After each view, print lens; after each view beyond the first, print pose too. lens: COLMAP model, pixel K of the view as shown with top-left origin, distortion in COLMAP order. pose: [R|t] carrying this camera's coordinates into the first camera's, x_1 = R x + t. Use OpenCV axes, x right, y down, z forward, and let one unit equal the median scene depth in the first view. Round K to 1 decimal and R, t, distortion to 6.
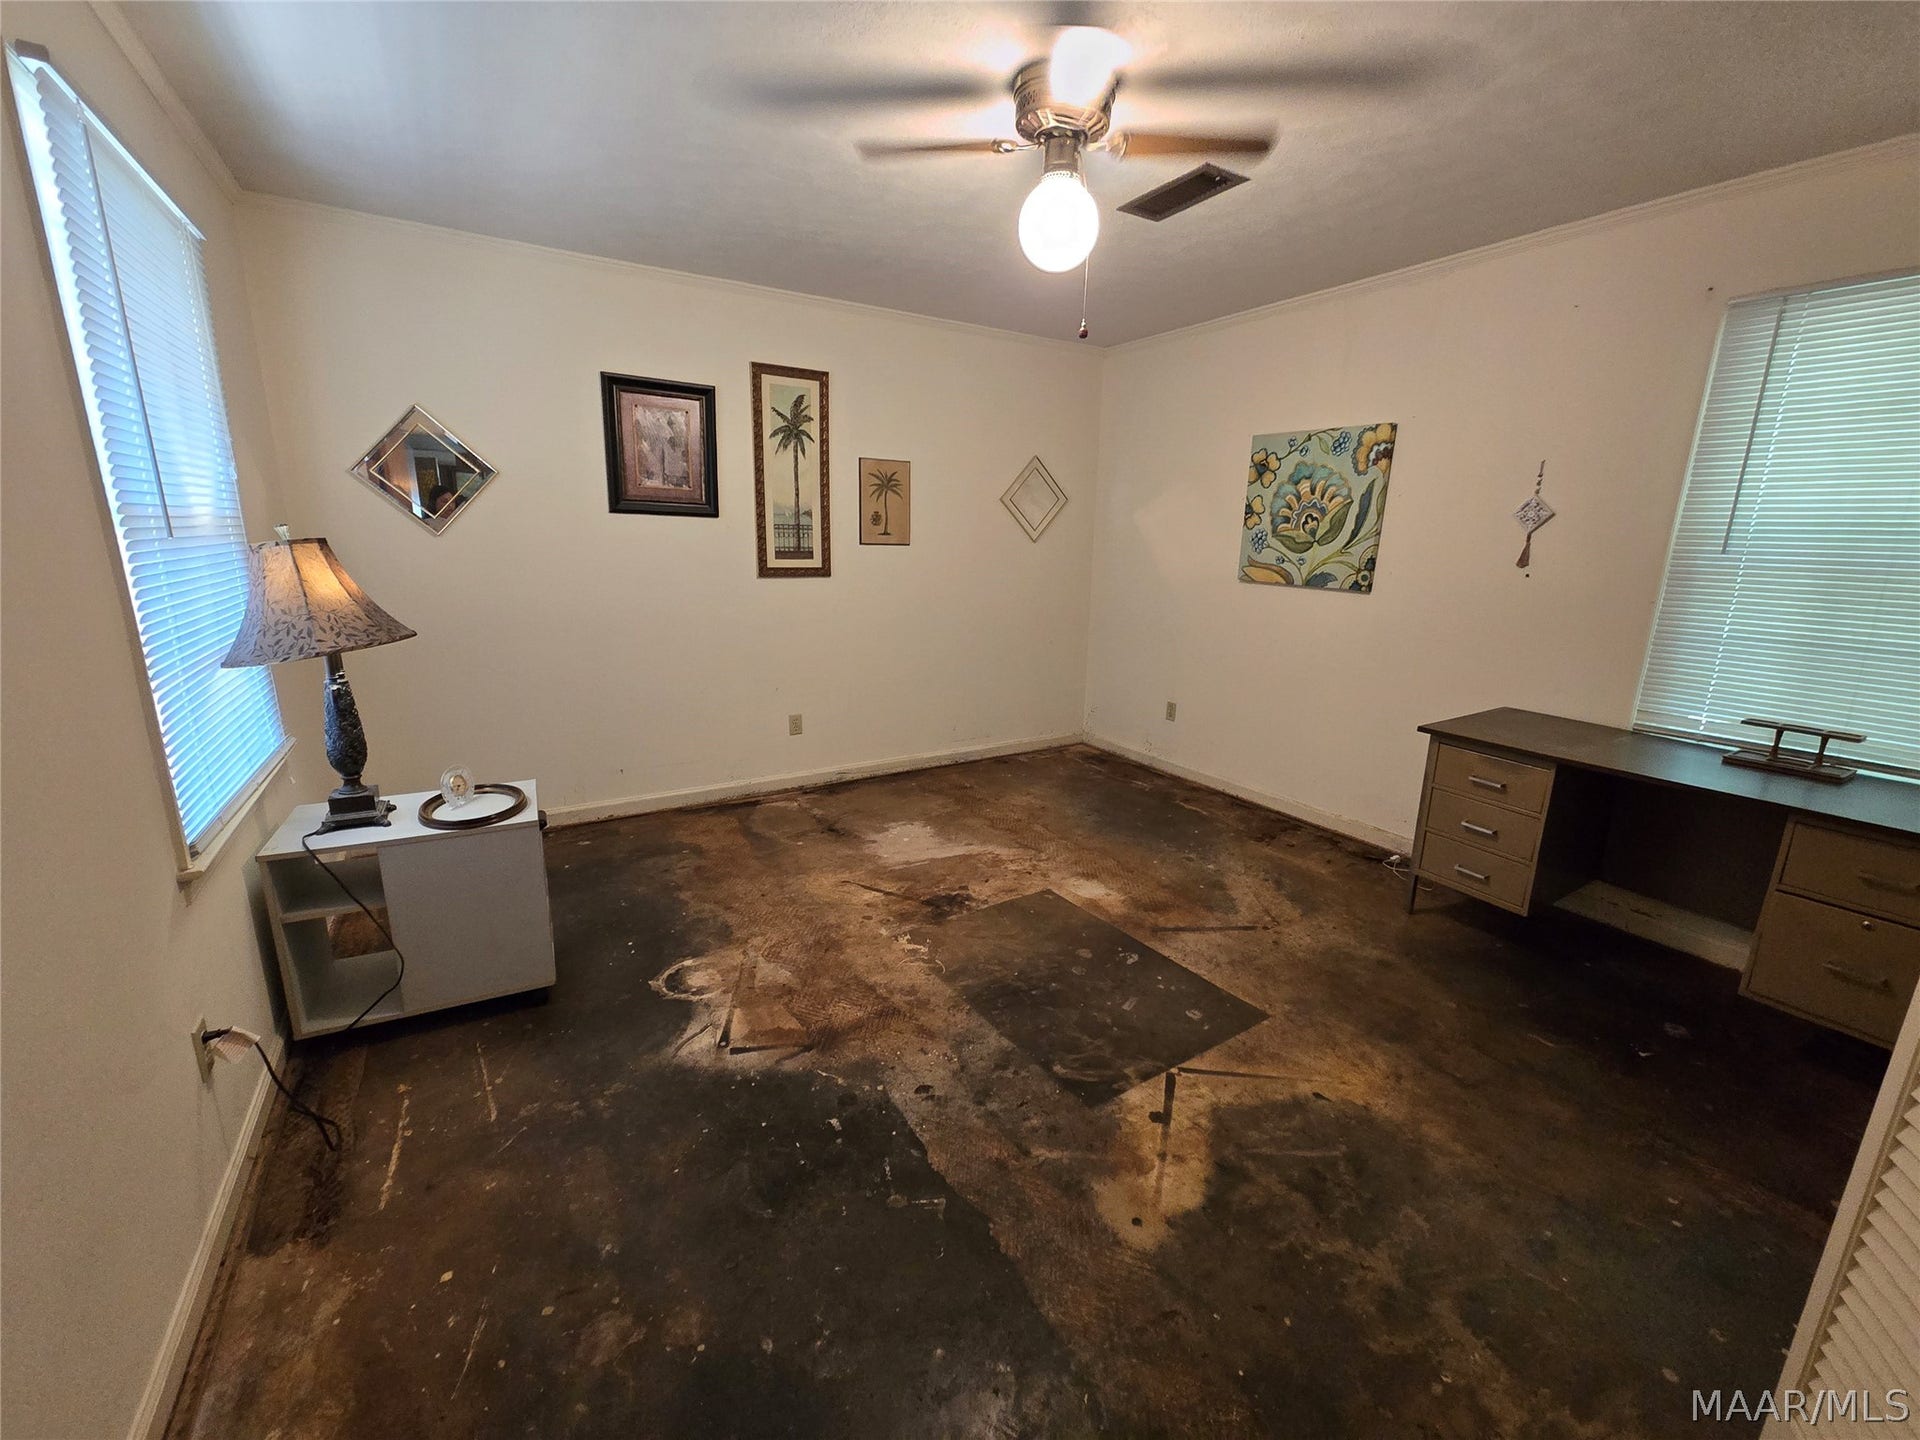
lens RADIAL K [[783.7, 0, 959.2], [0, 783.7, 719.2], [0, 0, 1]] dist [0.000408, 0.000018]
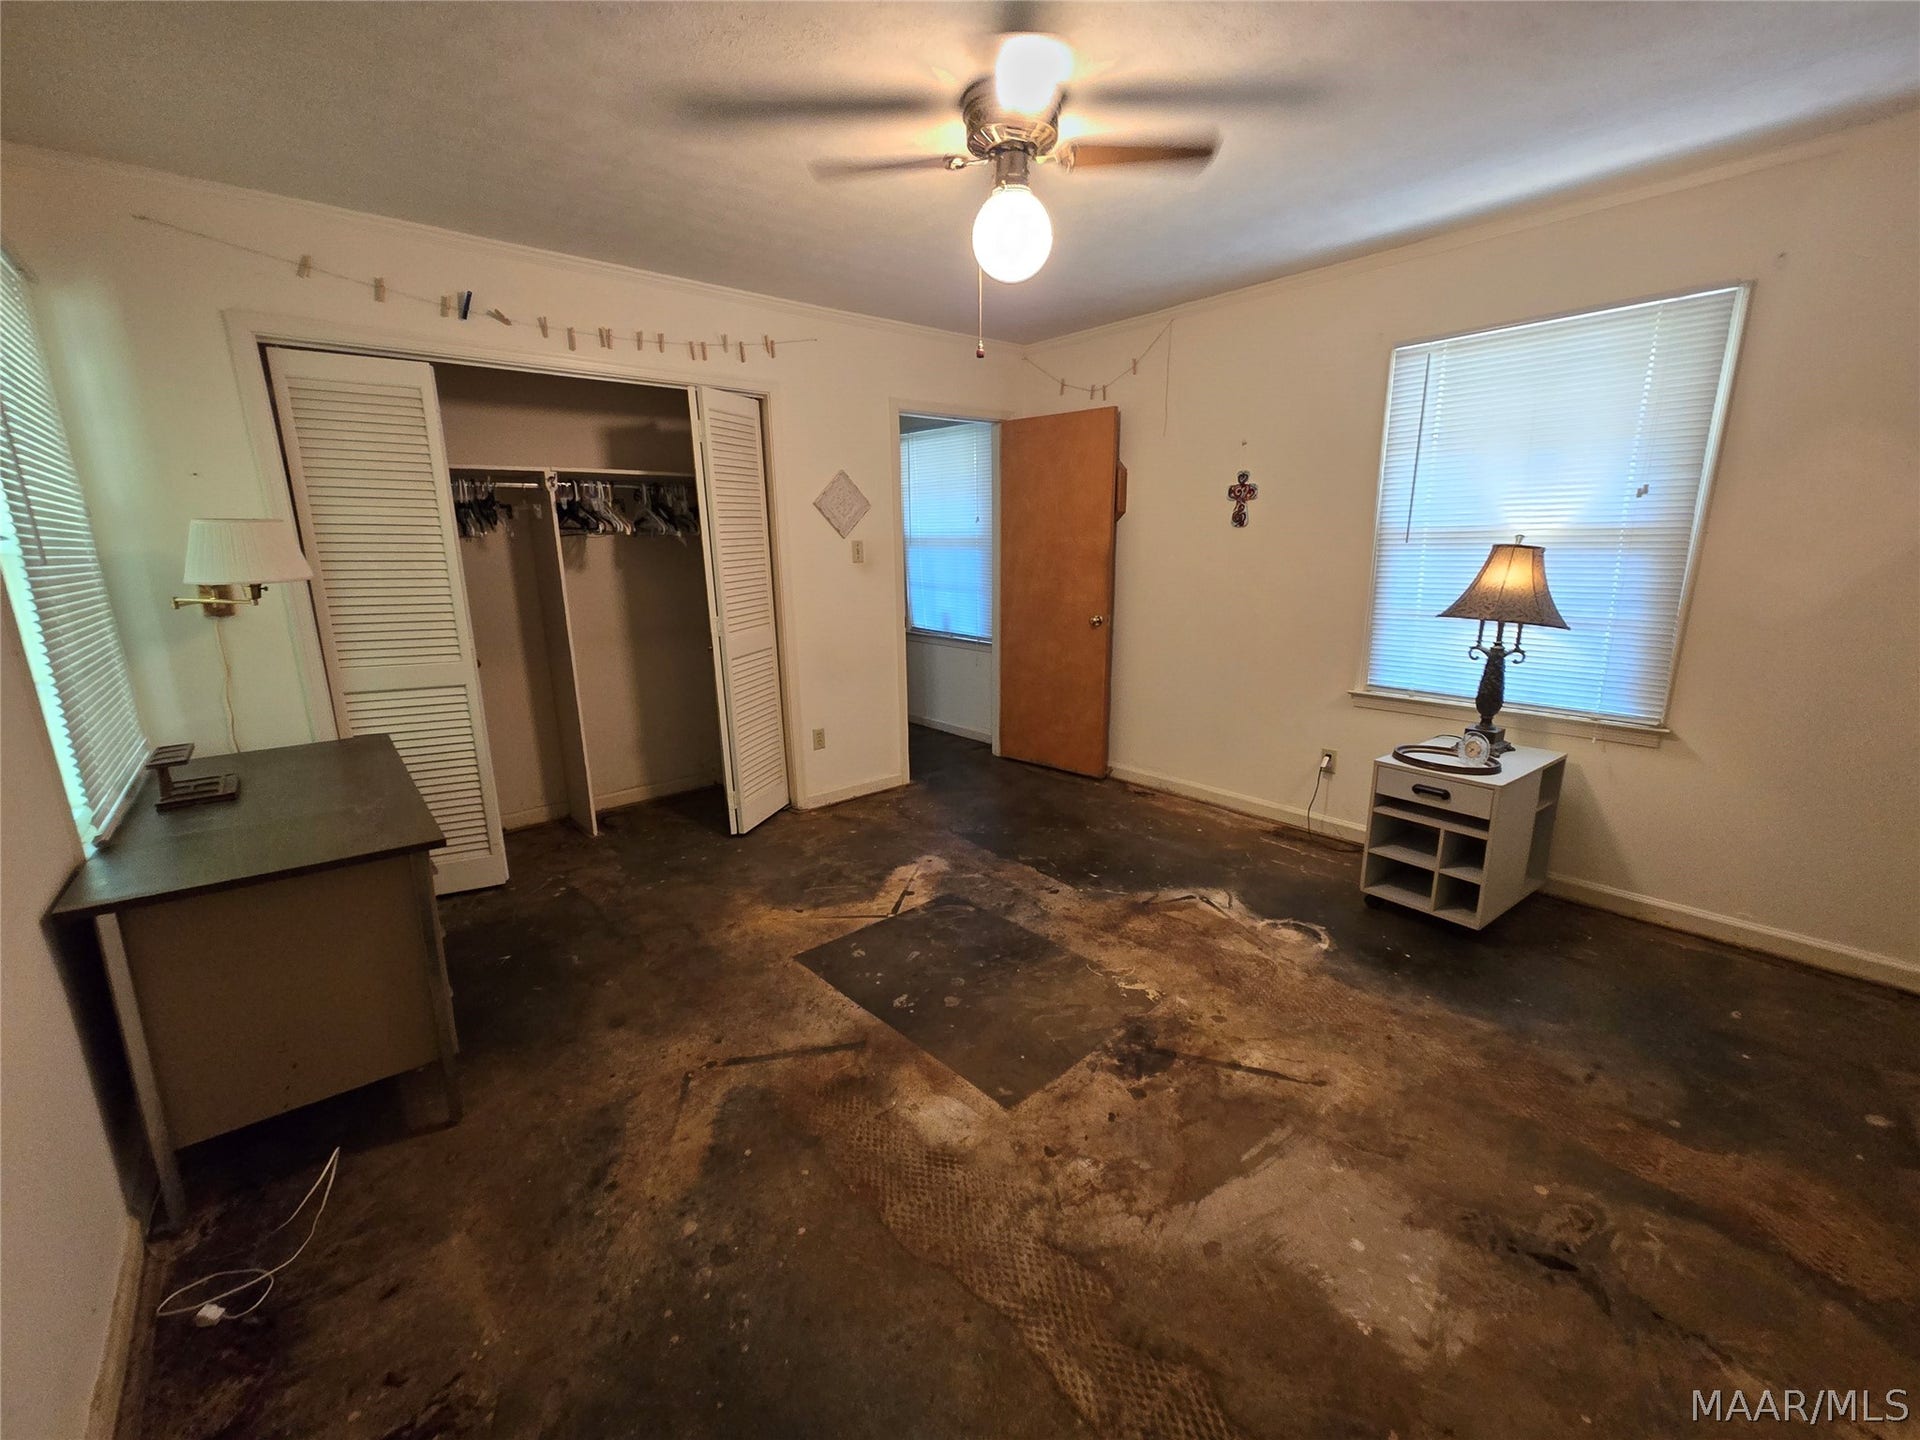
lens RADIAL K [[783.7, 0, 958.4], [0, 783.7, 720.9], [0, 0, 1]] dist [0.000408, 0.000018]
pose [[-0.987811, 0.031315, -0.152473, 0.293356], [-0.039476, 0.897129, 0.440001, -0.409131], [0.150566, 0.440657, -0.884958, 1.735032]]
